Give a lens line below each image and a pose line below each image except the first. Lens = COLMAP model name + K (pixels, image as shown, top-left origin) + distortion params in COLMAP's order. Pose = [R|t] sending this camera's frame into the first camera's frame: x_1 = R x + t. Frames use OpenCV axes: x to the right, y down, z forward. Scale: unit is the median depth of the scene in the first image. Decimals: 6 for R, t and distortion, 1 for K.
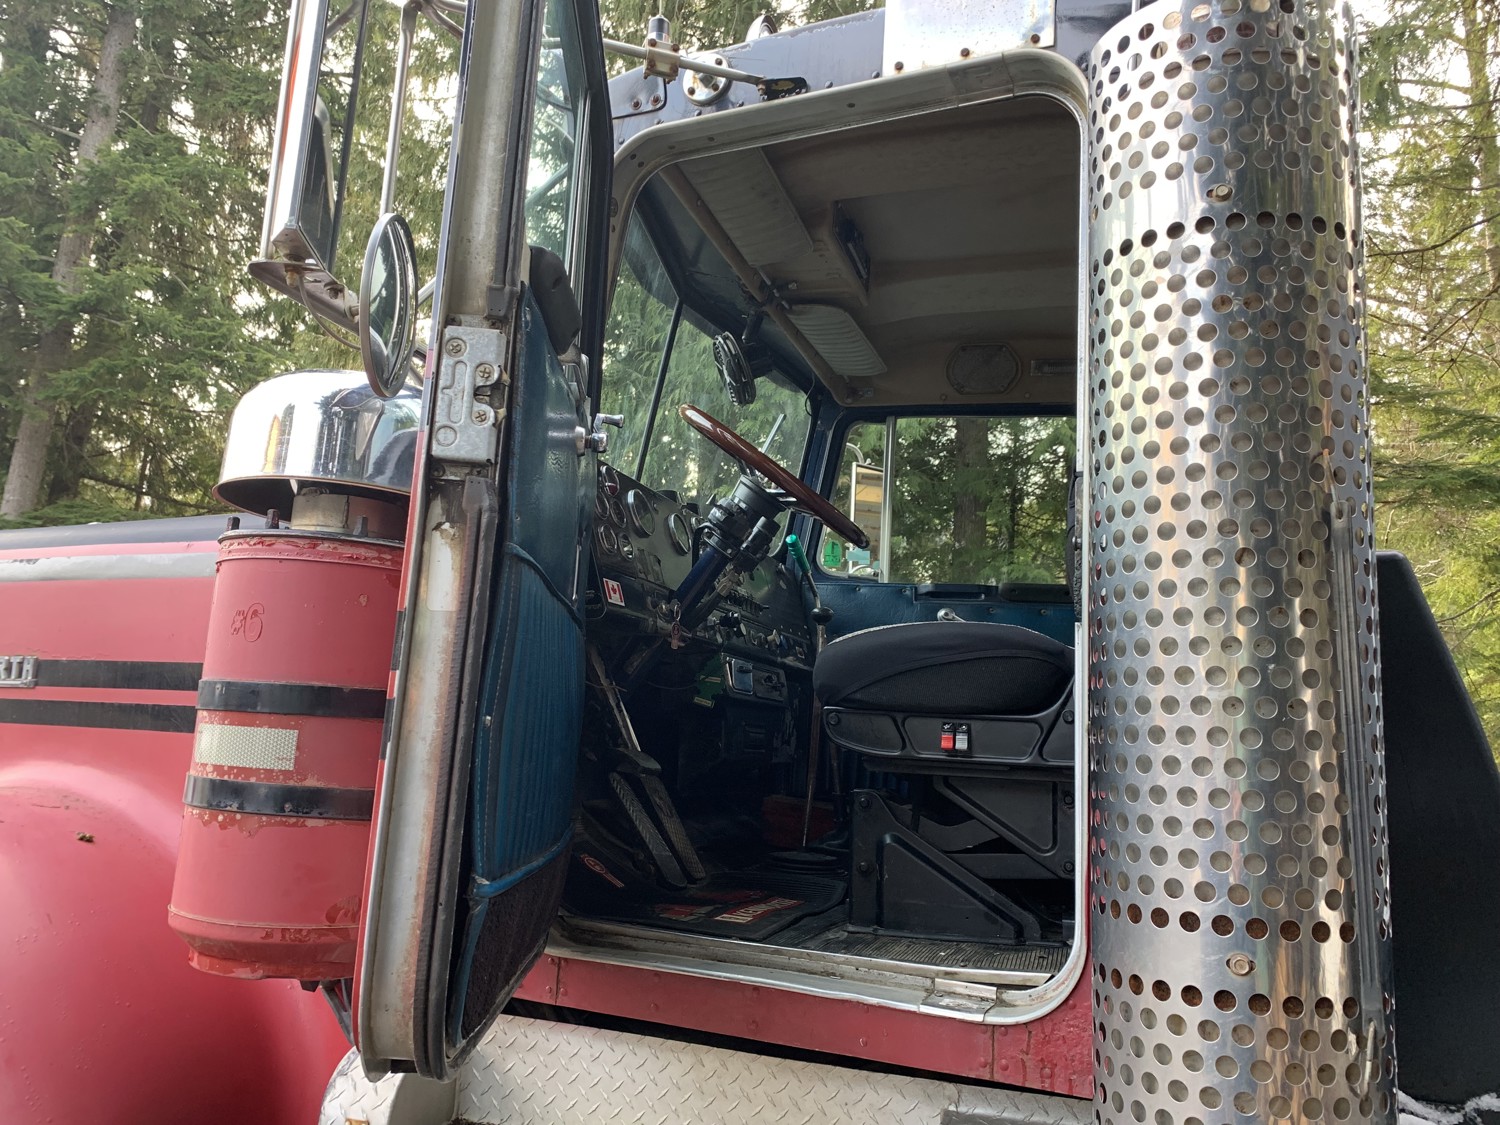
lens RADIAL K [[1133.5, 0, 749.2], [0, 1133.5, 554.5], [0, 0, 1]] dist [0.055719, -0.067435]
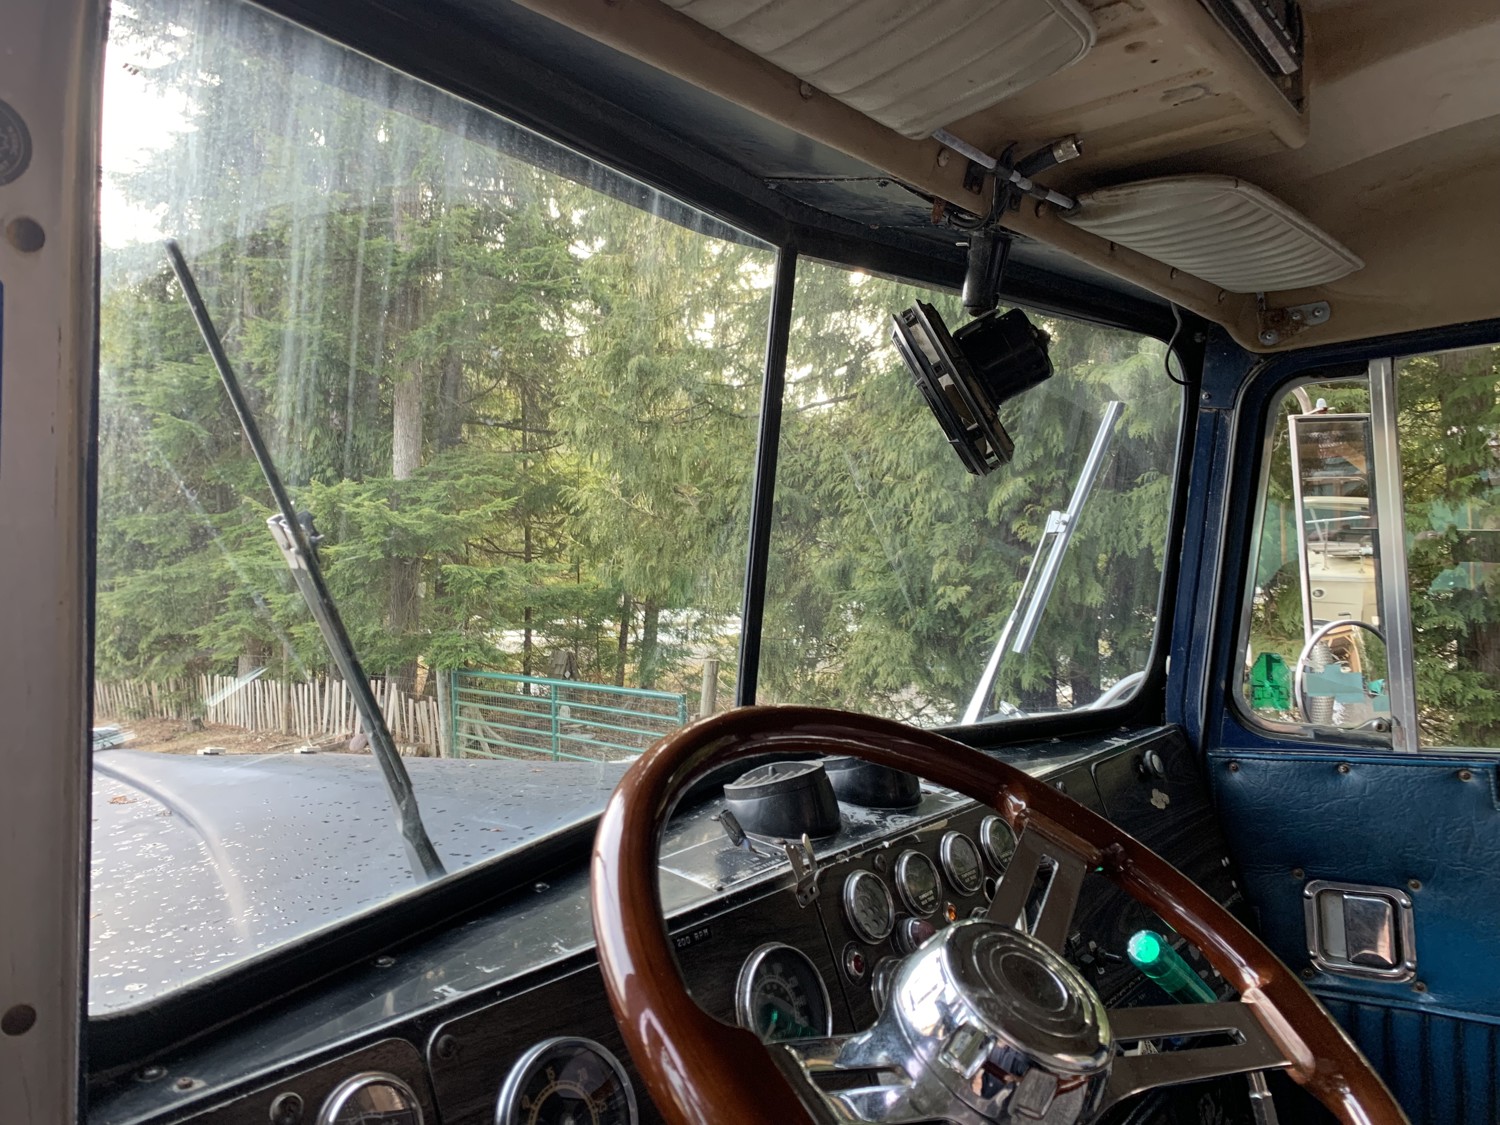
lens RADIAL K [[1133.5, 0, 749.2], [0, 1133.5, 554.5], [0, 0, 1]] dist [0.055719, -0.067435]
pose [[0.928811, -0.115009, -0.352255, 0.049550], [0.165462, 0.979305, 0.116548, -0.147903], [0.331561, -0.166536, 0.928619, 0.533164]]
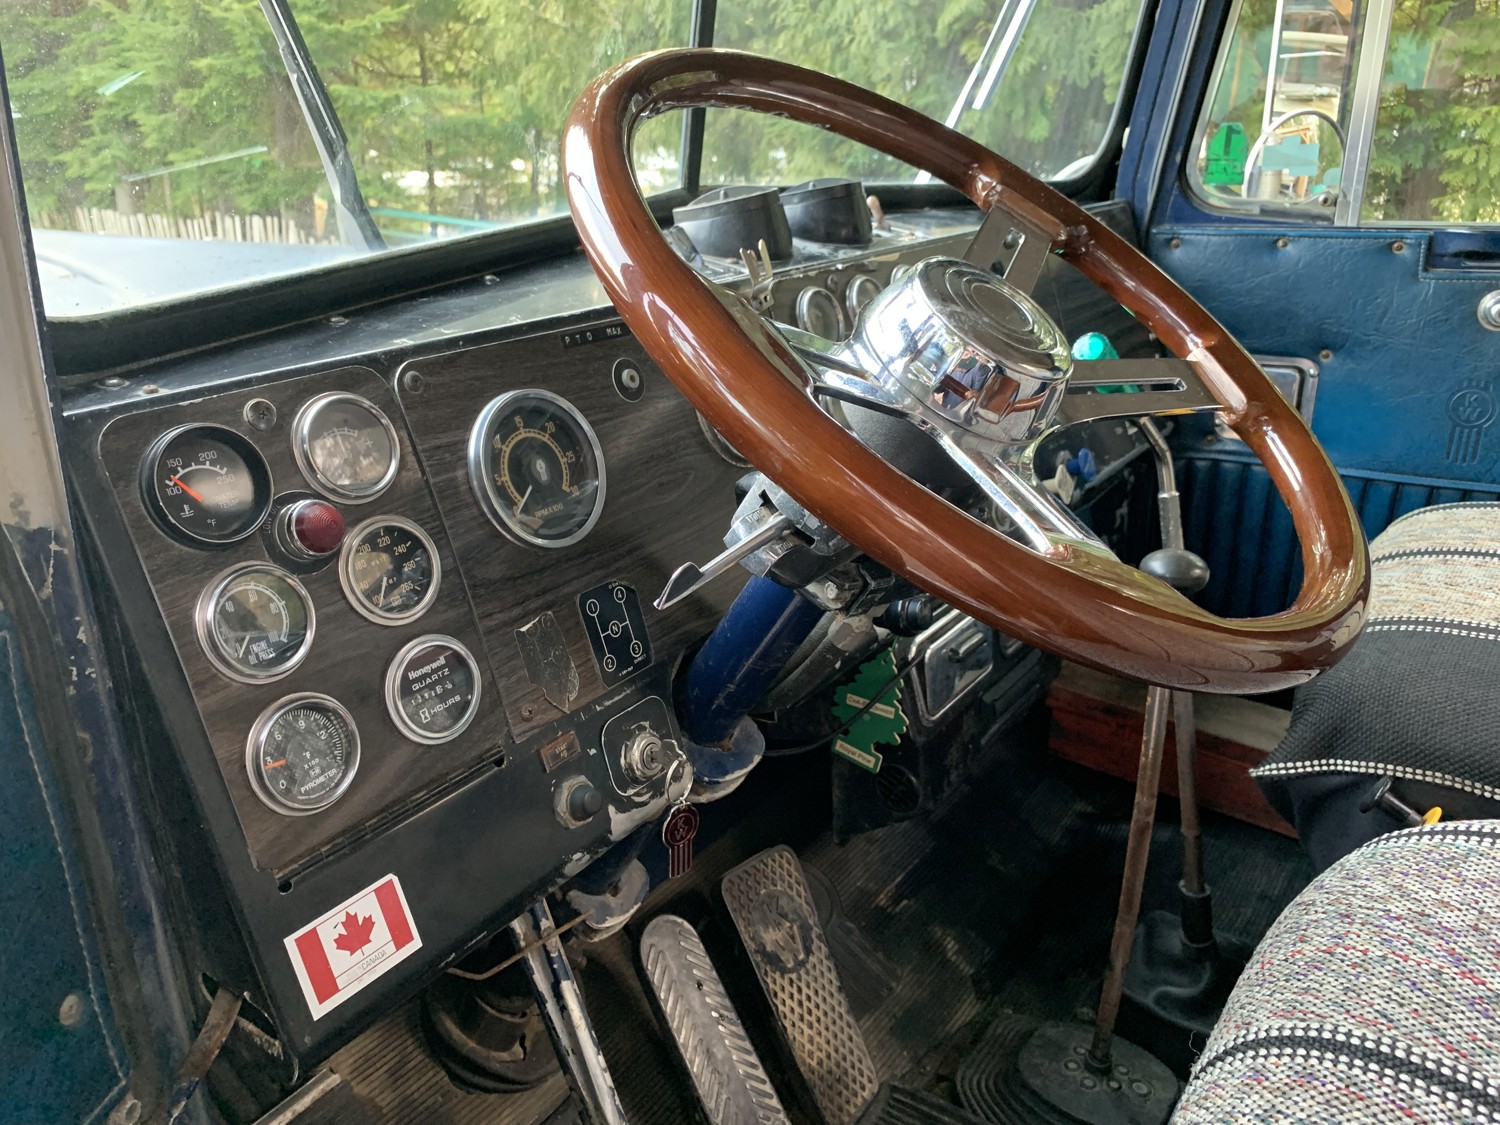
lens RADIAL K [[1134.1, 0, 750.0], [0, 1134.1, 562.5], [0, 0, 1]] dist [0.049471, -0.067115]
pose [[0.953400, 0.026101, -0.300578, 0.036630], [0.128353, 0.866514, 0.482369, -0.108981], [0.273045, -0.498470, 0.822784, 0.522405]]
